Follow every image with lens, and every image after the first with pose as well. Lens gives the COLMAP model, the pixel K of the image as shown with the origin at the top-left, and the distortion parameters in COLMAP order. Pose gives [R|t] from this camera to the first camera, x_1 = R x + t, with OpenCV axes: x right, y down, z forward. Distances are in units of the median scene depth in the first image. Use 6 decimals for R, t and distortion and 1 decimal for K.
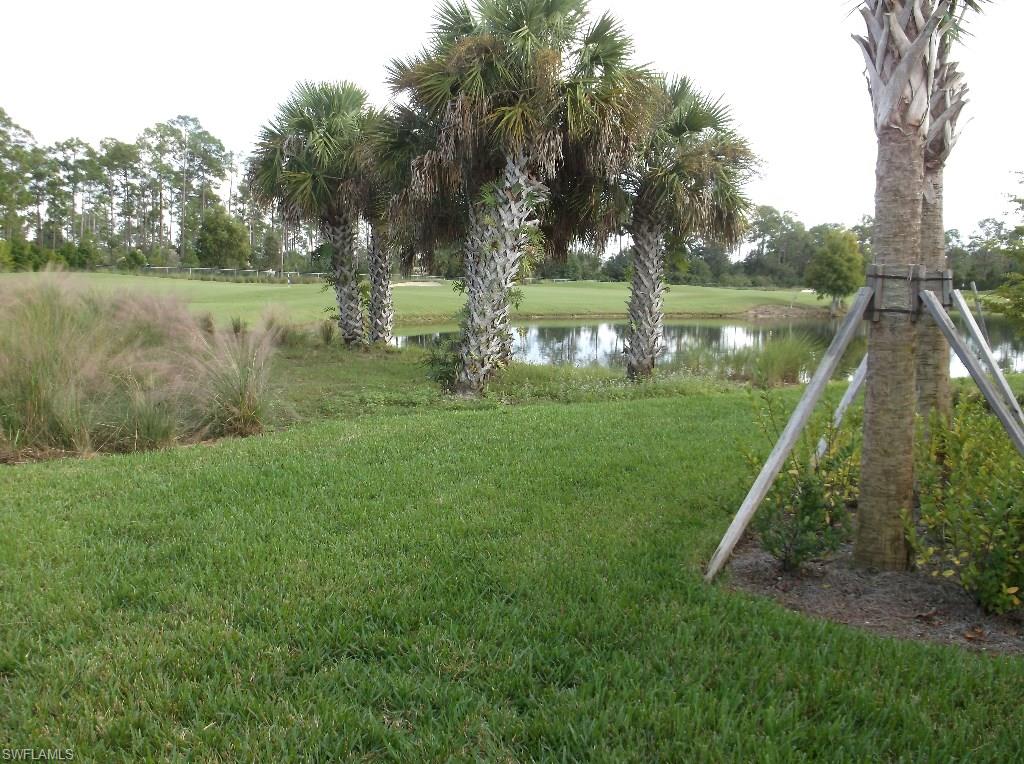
lens RADIAL K [[987.9, 0, 506.2], [0, 987.9, 377.3], [0, 0, 1]] dist [-0.013554, 0.000000]
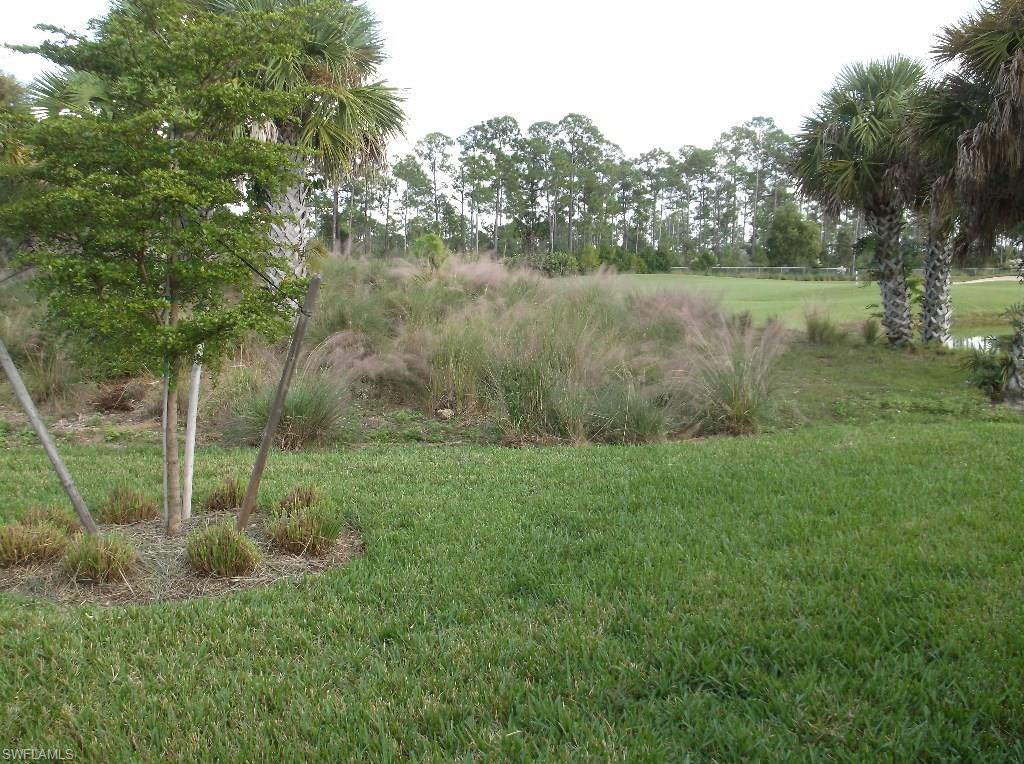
lens RADIAL K [[987.9, 0, 501.3], [0, 987.9, 381.8], [0, 0, 1]] dist [-0.013554, 0.000000]
pose [[0.842083, 0.035859, -0.538155, 0.031684], [-0.032829, 0.999345, 0.015220, -0.000165], [0.538348, 0.004850, 0.842709, 0.030885]]
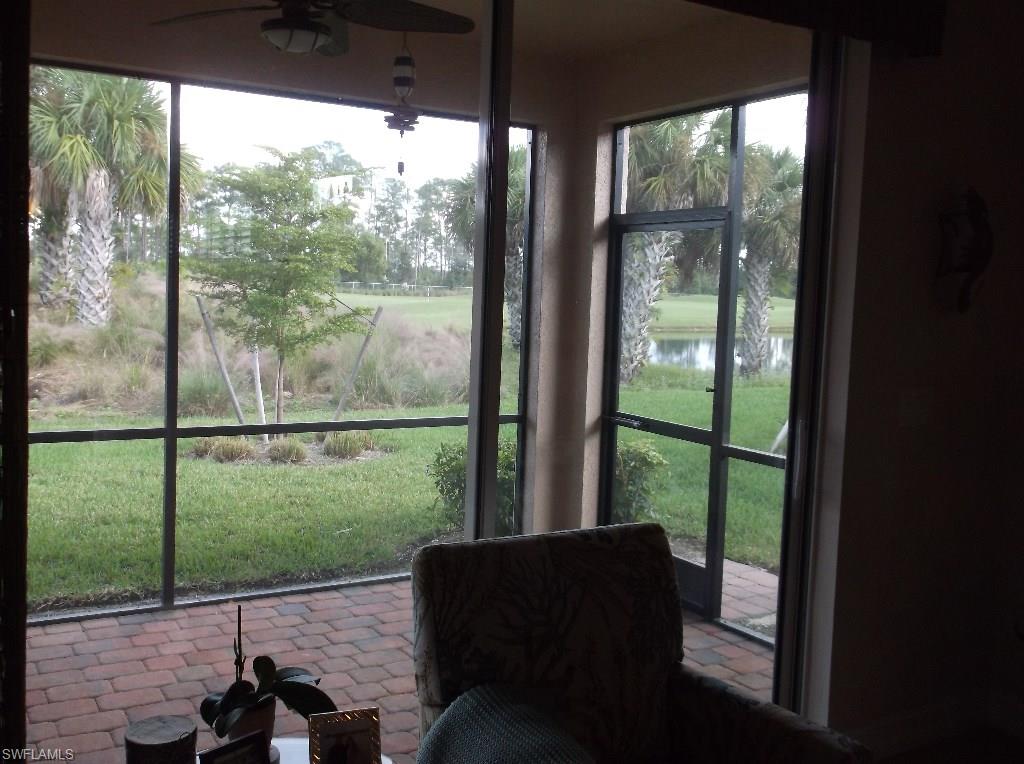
lens RADIAL K [[987.9, 0, 504.0], [0, 987.9, 379.0], [0, 0, 1]] dist [-0.013554, 0.000000]
pose [[0.992815, 0.014876, -0.118735, -0.026836], [-0.016172, 0.999820, -0.009955, 0.020209], [0.118566, 0.011804, 0.992876, -0.283561]]
